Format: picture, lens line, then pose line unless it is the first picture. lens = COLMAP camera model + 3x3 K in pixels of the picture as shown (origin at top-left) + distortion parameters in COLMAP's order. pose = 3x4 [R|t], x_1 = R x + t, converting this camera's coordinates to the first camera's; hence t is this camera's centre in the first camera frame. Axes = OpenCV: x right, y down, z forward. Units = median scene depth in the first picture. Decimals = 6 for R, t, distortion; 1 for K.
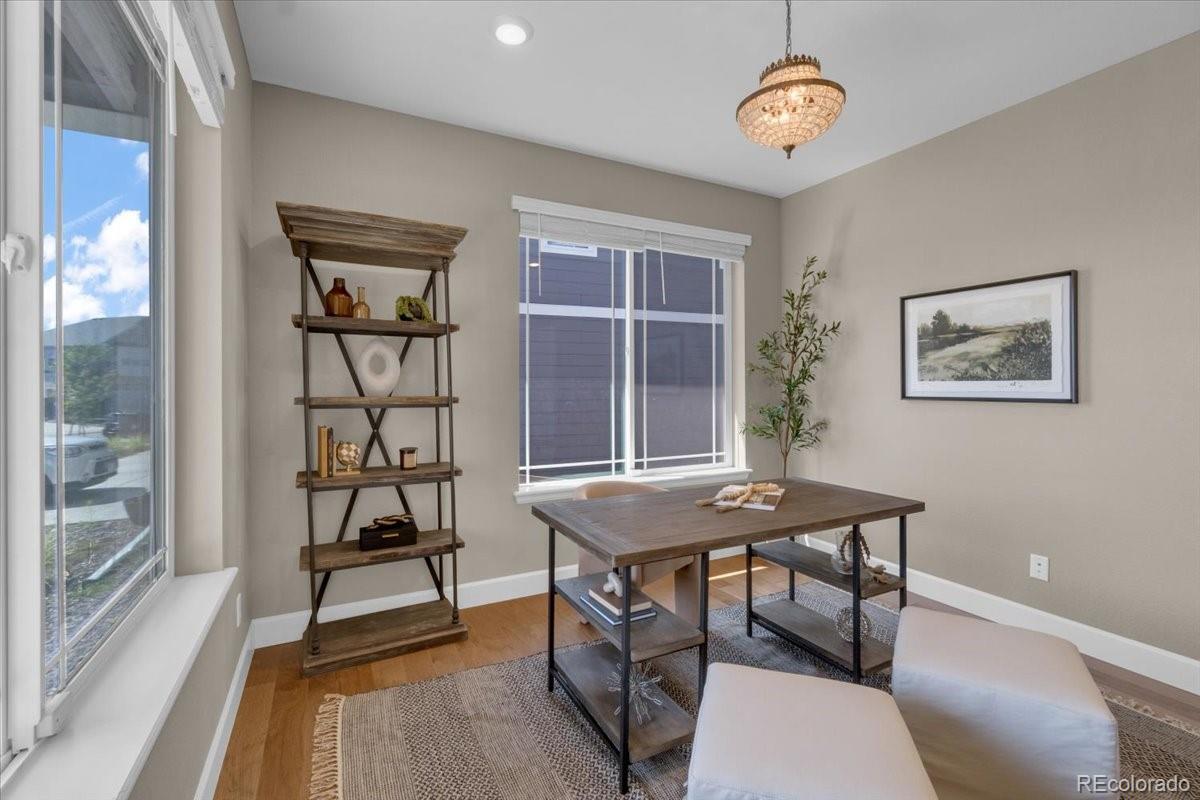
lens RADIAL K [[521.7, 0, 595.5], [0, 521.7, 393.6], [0, 0, 1]] dist [-0.004397, -0.000378]
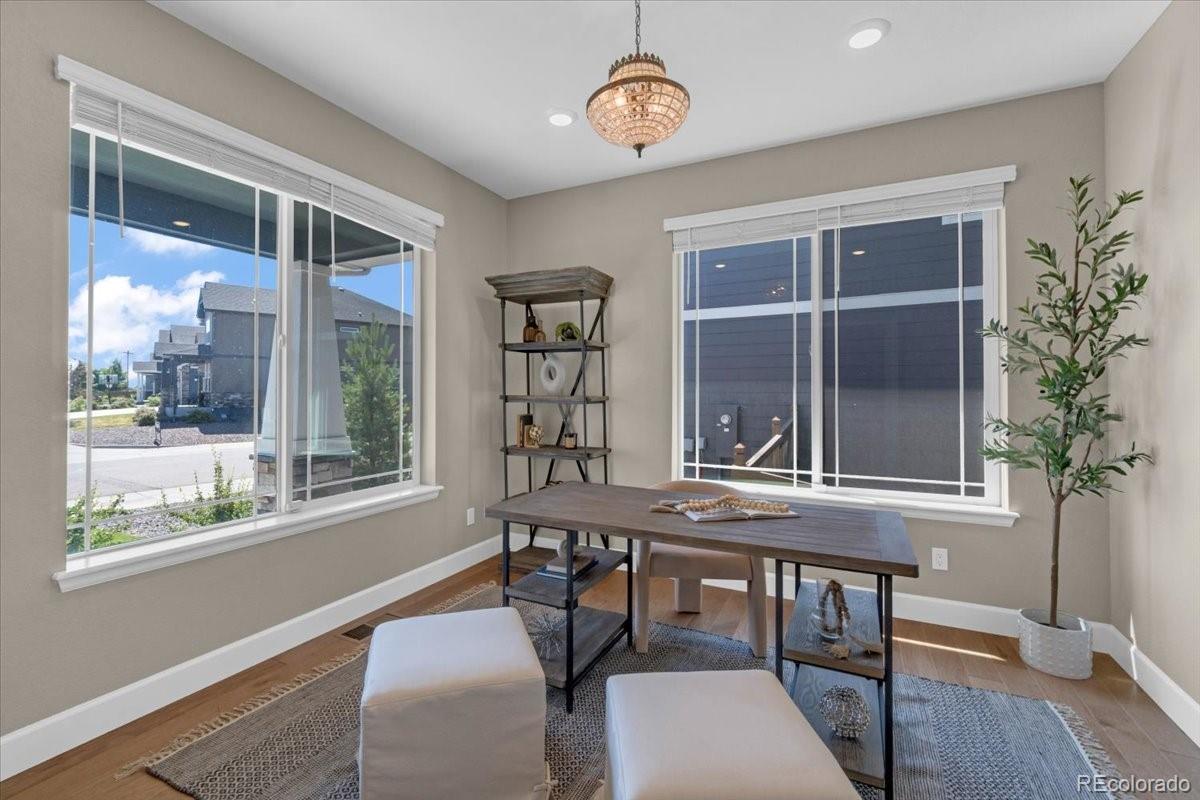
lens RADIAL K [[521.7, 0, 589.5], [0, 521.7, 403.8], [0, 0, 1]] dist [-0.004397, -0.000378]
pose [[0.581218, 0.021049, -0.813476, 0.561521], [-0.015340, 0.999771, 0.014909, 0.004330], [0.813603, 0.003813, 0.581408, 0.184423]]
